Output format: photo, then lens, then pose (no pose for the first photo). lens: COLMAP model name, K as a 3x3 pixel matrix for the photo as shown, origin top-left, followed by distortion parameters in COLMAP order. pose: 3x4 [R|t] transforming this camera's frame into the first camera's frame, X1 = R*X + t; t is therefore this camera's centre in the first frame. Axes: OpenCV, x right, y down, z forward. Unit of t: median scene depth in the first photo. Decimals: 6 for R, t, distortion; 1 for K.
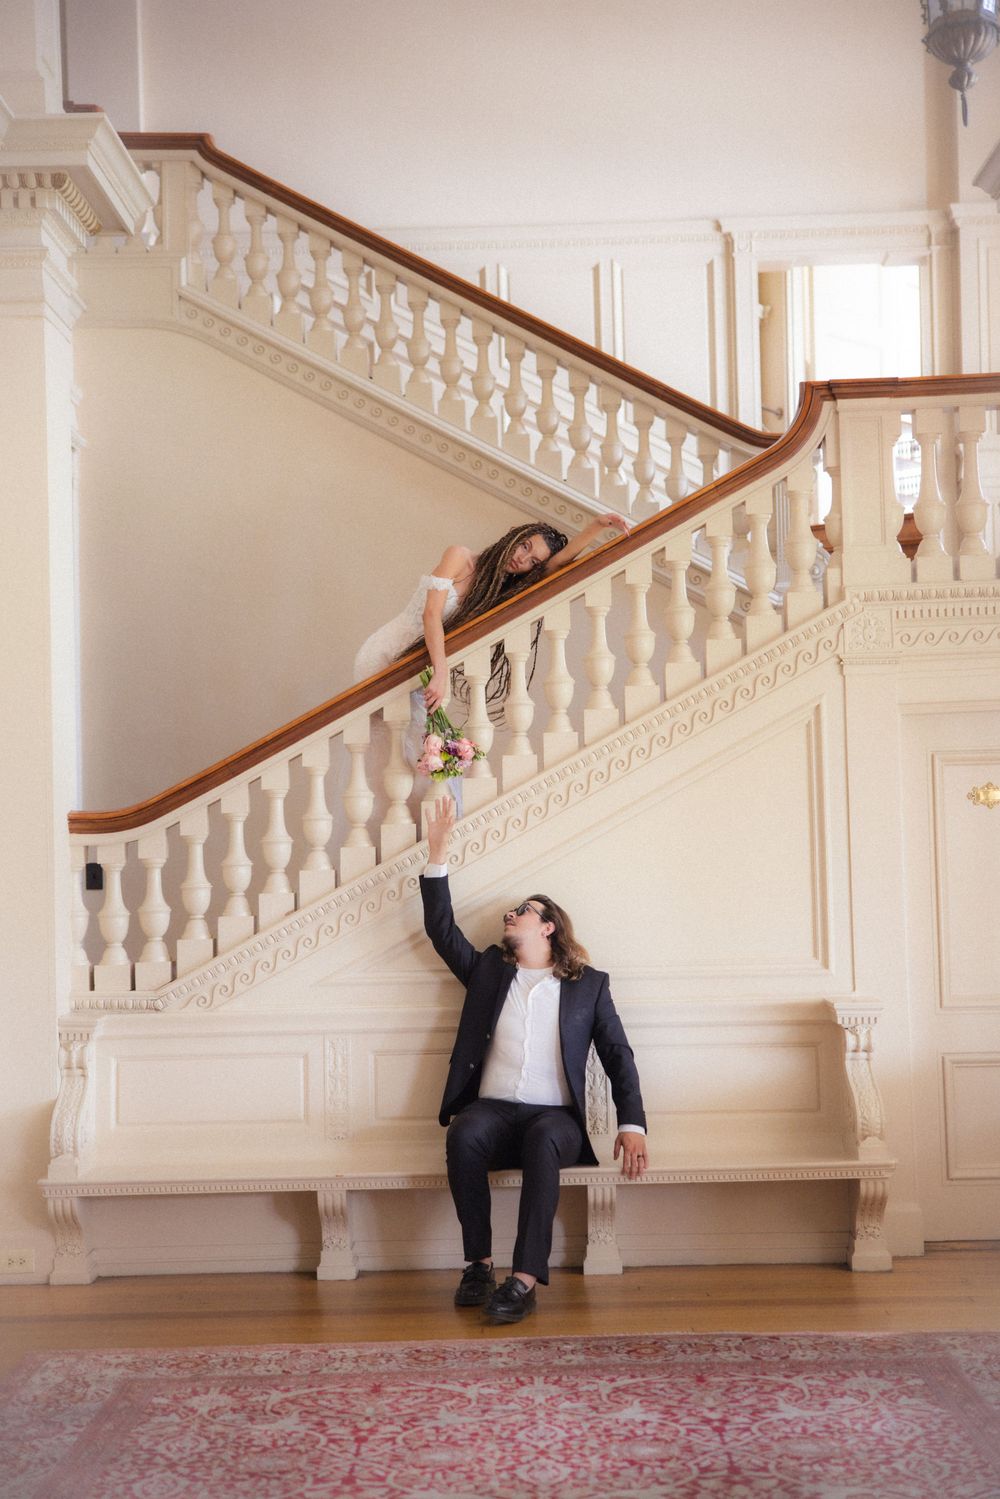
lens RADIAL K [[2240.8, 0, 500.0], [0, 2240.8, 749.5], [0, 0, 1]] dist [0.034127, -0.042233]
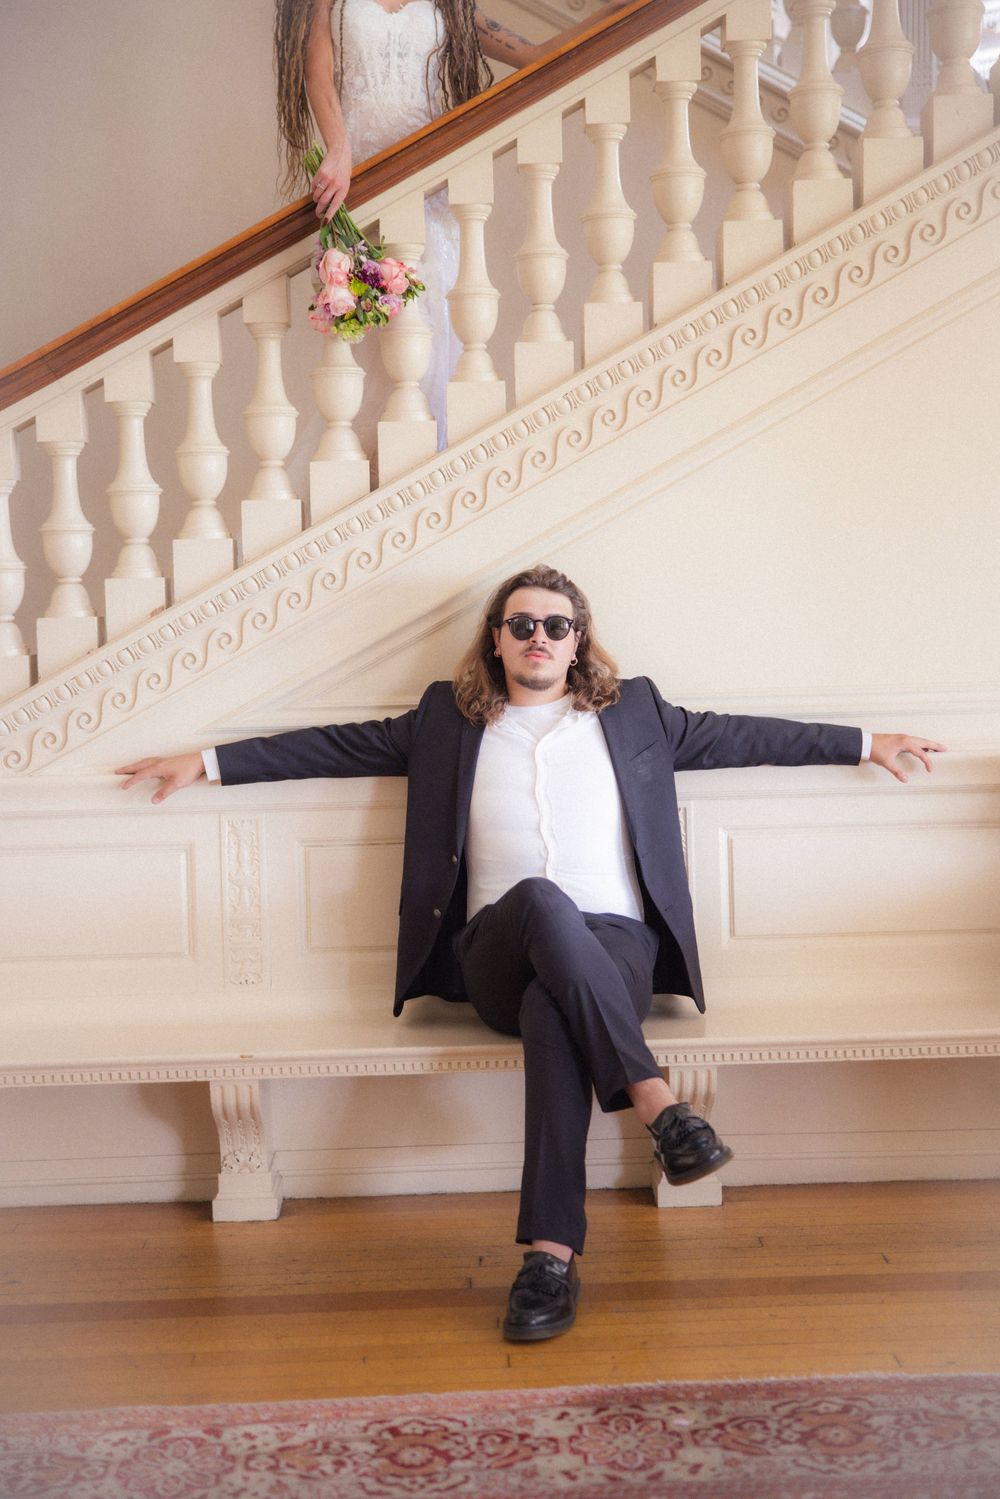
lens RADIAL K [[2240.8, 0, 500.0], [0, 2240.8, 749.5], [0, 0, 1]] dist [0.034127, -0.042233]
pose [[0.999484, -0.006878, 0.031367, -0.022185], [0.003087, 0.992847, 0.119350, 0.038784], [-0.031963, -0.119192, 0.992357, 0.404243]]
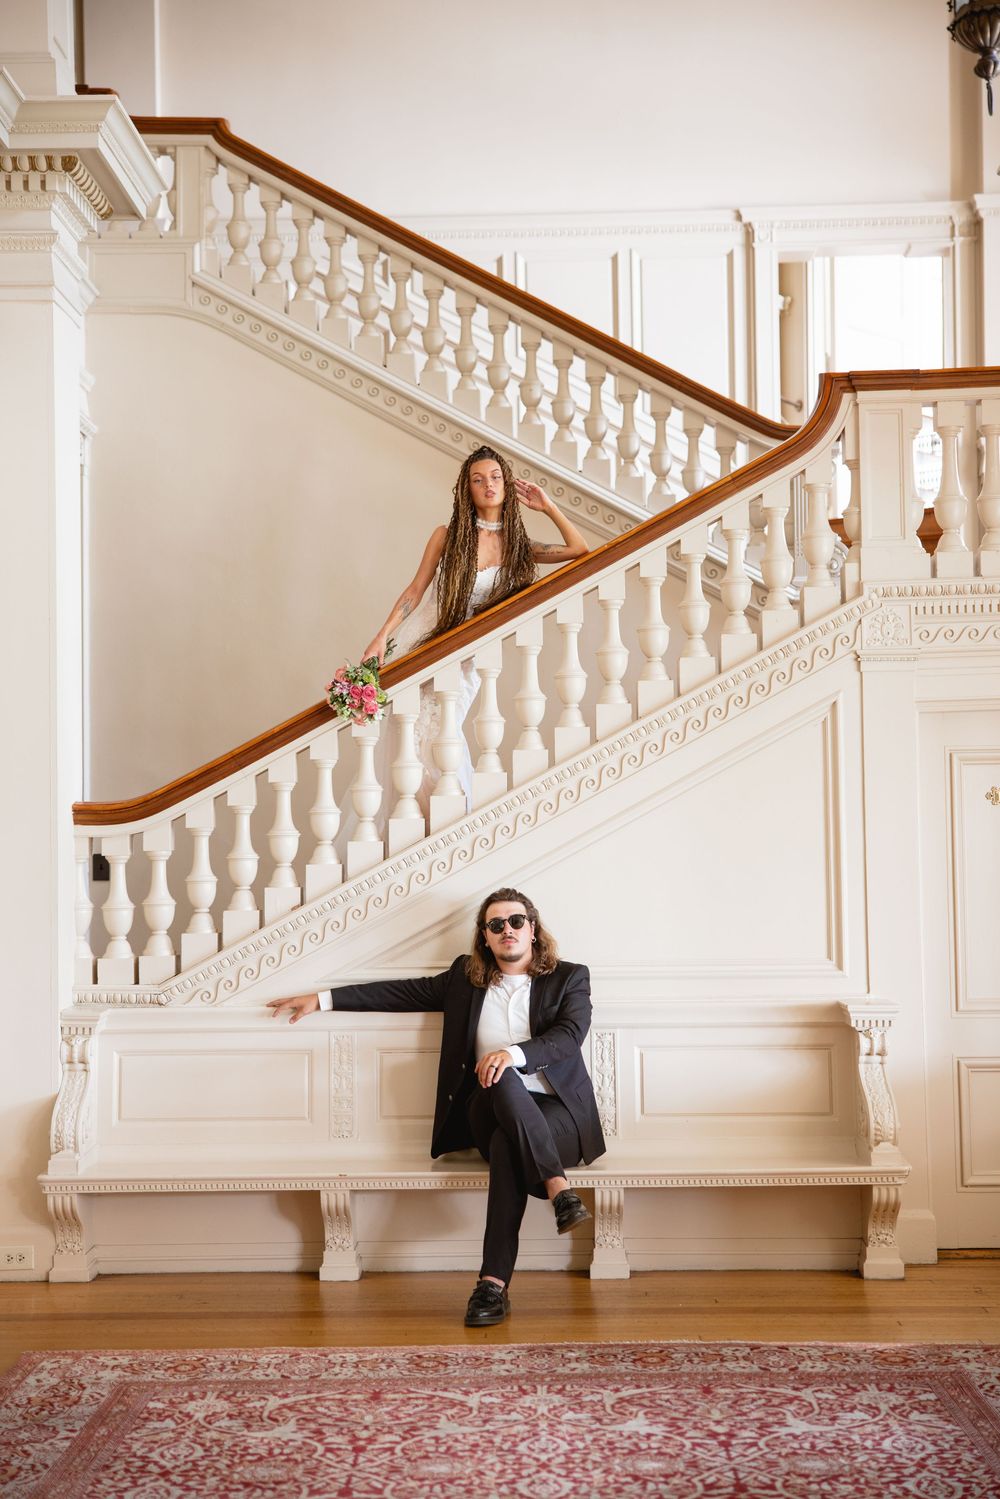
lens RADIAL K [[2239.0, 0, 489.2], [0, 2239.0, 742.0], [0, 0, 1]] dist [0.042143, -0.044751]
pose [[0.999878, 0.009512, -0.012395, 0.002839], [-0.009505, 0.999955, 0.000696, -0.001432], [0.012401, -0.000578, 0.999923, 0.015512]]
